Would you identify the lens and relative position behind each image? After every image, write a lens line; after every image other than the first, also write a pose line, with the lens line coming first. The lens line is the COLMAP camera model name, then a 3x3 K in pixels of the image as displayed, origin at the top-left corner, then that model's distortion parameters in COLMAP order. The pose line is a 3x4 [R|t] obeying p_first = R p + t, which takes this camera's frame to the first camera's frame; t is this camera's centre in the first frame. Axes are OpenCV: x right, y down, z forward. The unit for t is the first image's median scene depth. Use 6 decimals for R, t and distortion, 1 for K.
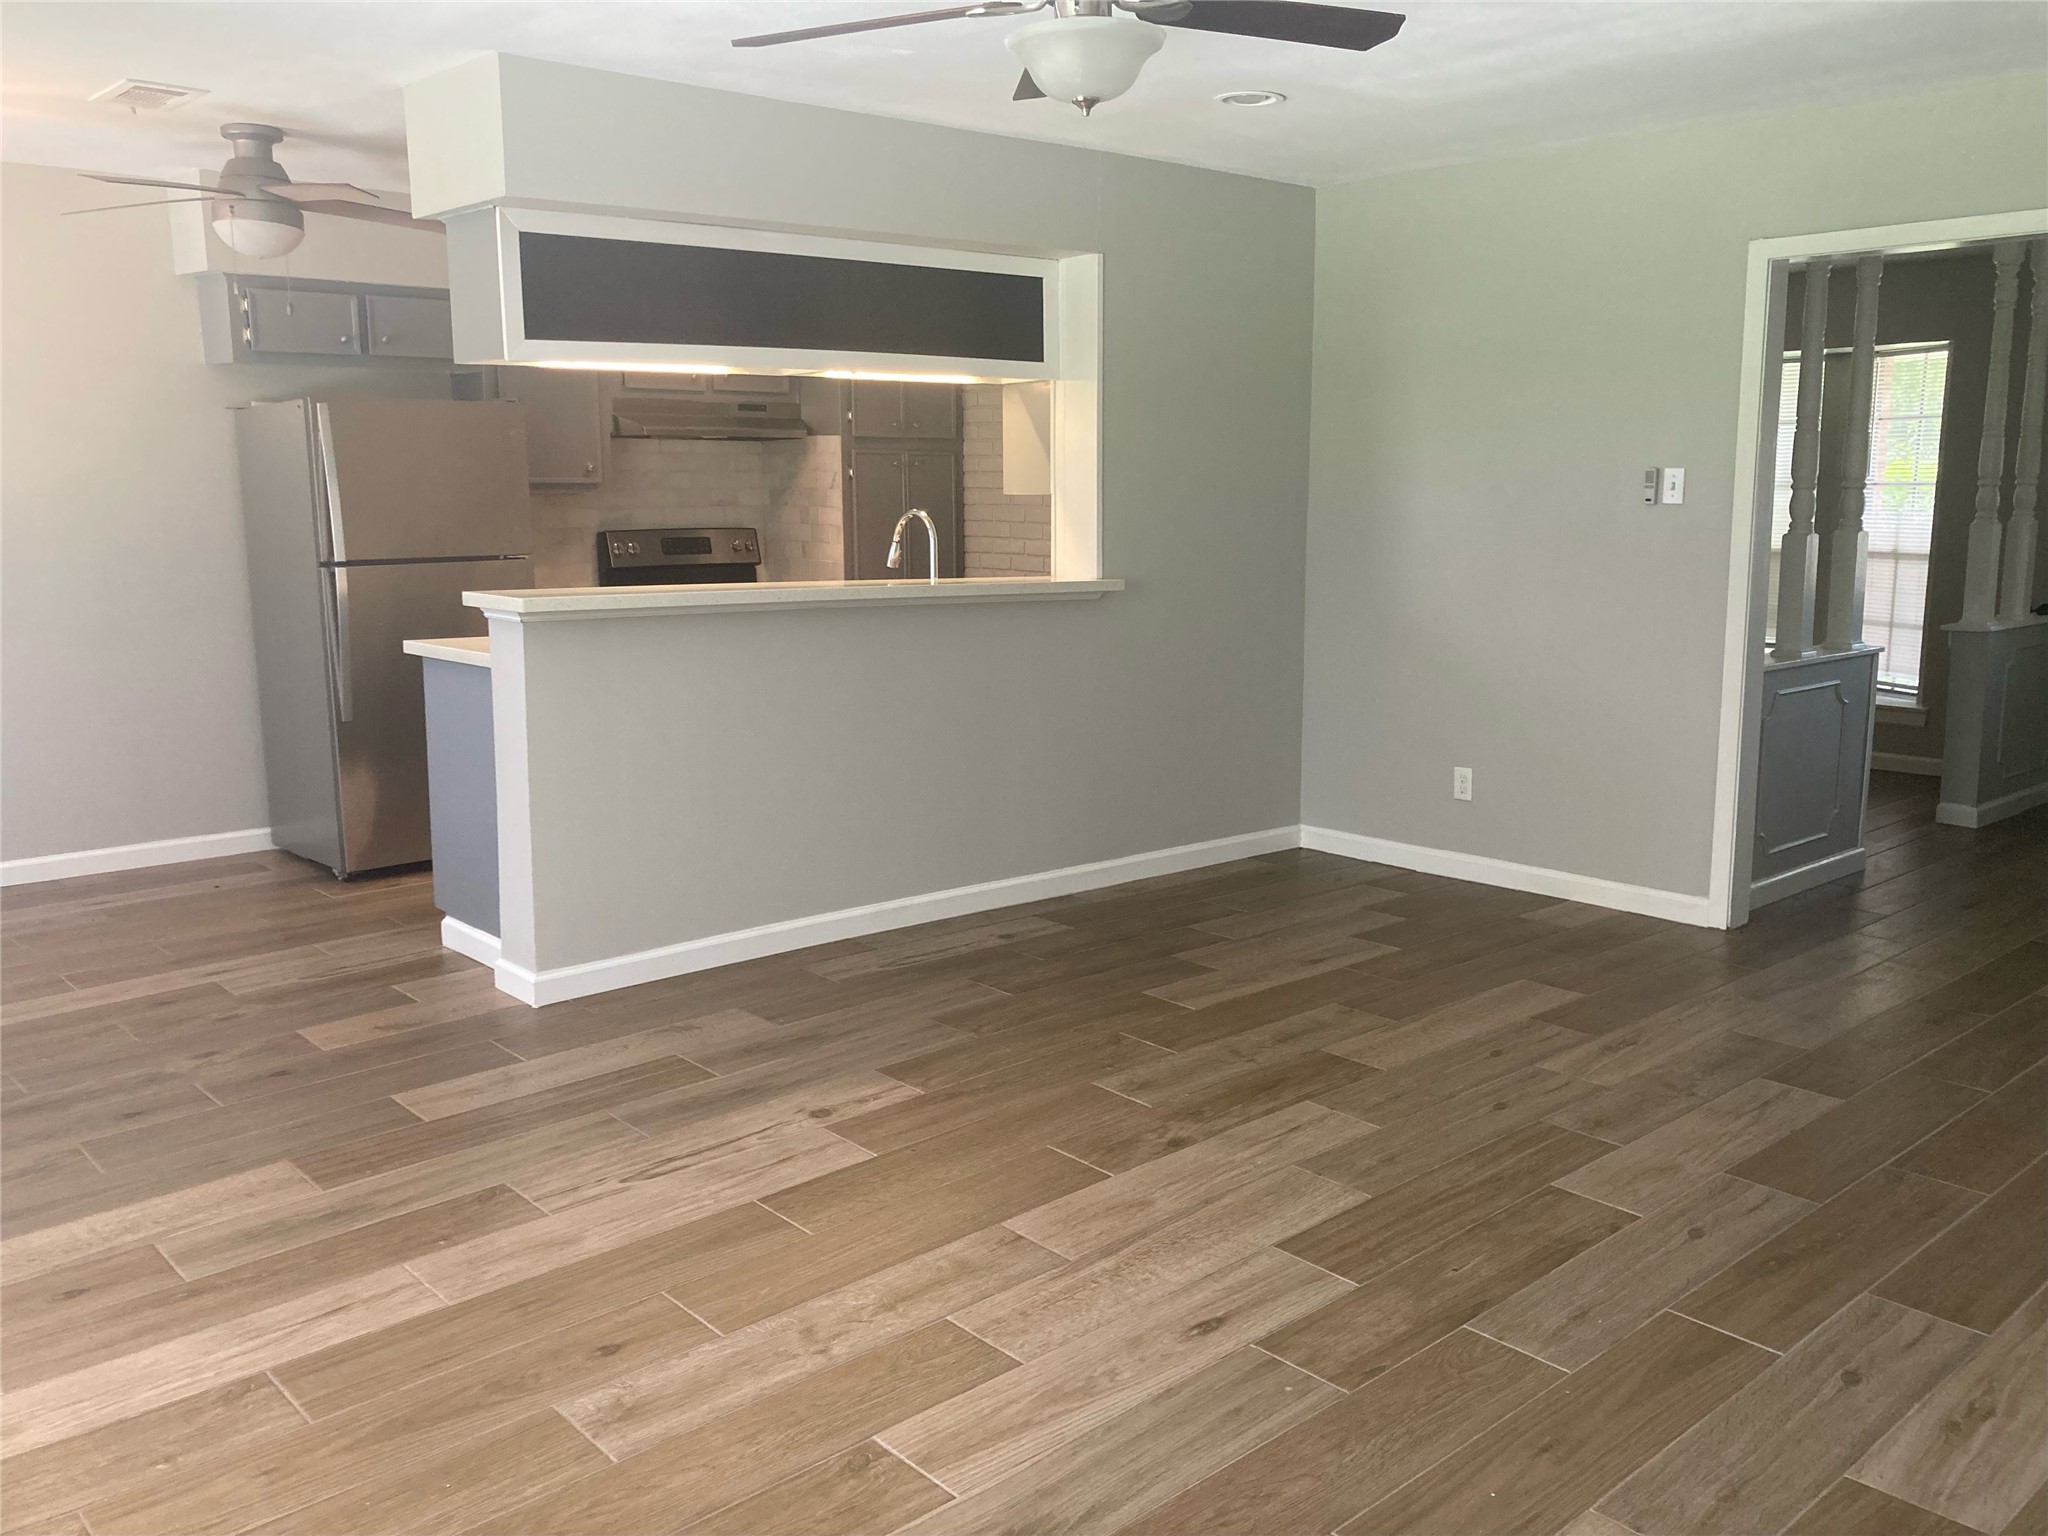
lens RADIAL K [[1680.0, 0, 1031.7], [0, 1680.0, 762.0], [0, 0, 1]] dist [0.062550, -0.111234]
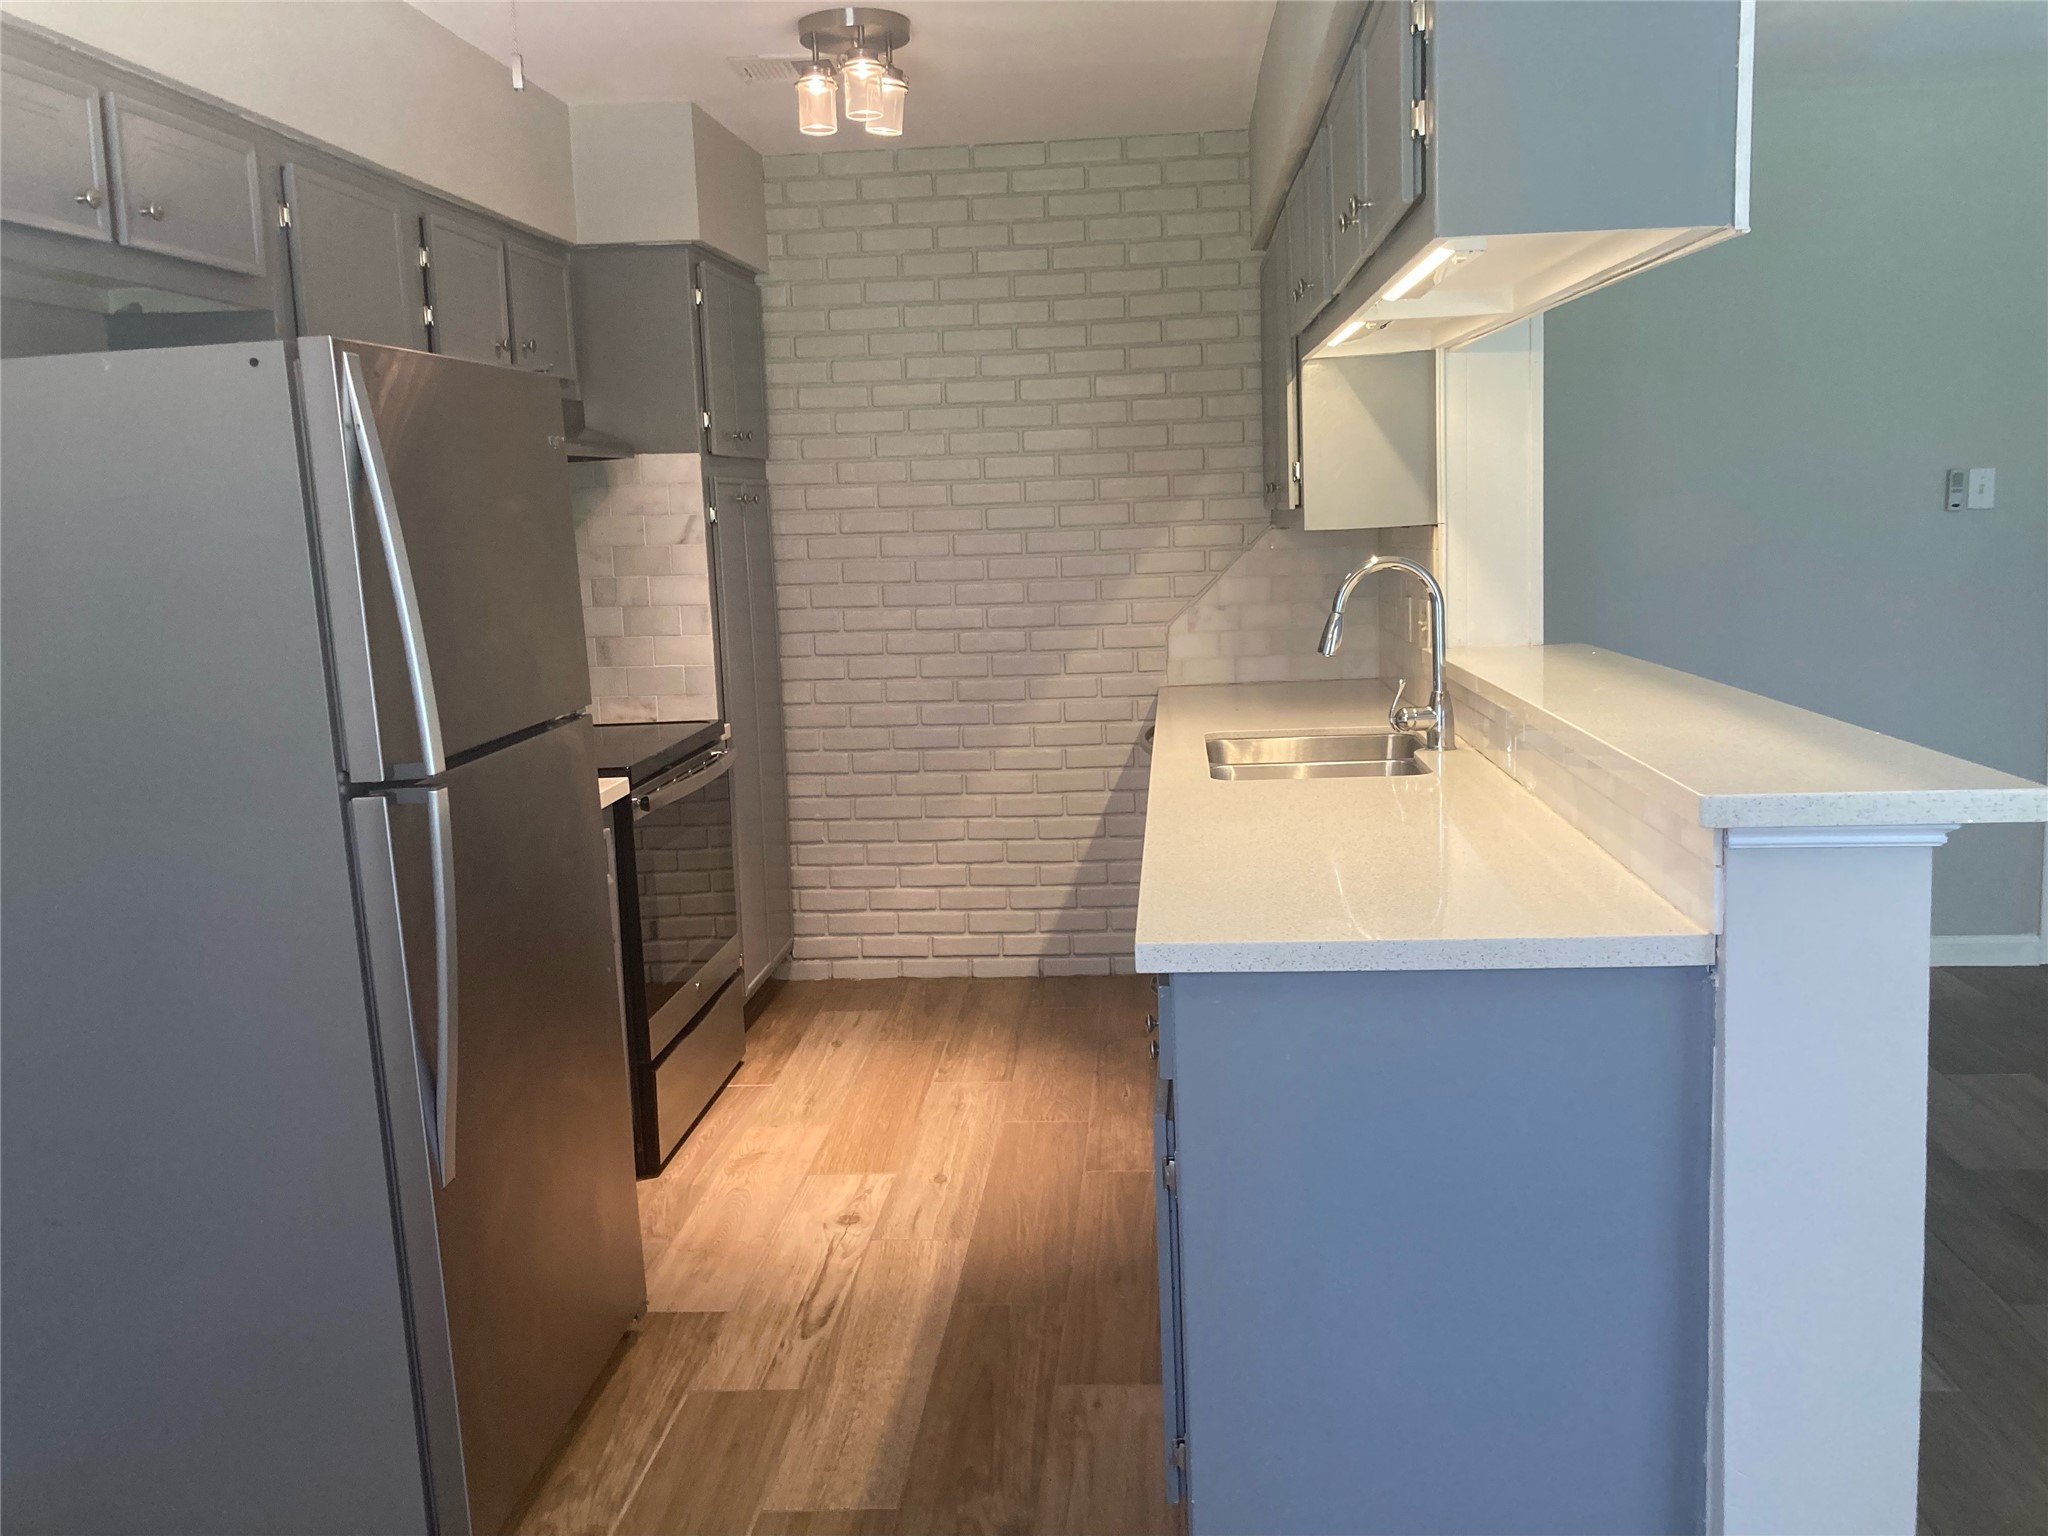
lens RADIAL K [[1680.0, 0, 1031.7], [0, 1680.0, 762.0], [0, 0, 1]] dist [0.062550, -0.111234]
pose [[0.728032, -0.130410, 0.673024, -0.438669], [0.147534, 0.988541, 0.031956, -0.088355], [-0.669479, 0.076029, 0.738930, 0.493161]]
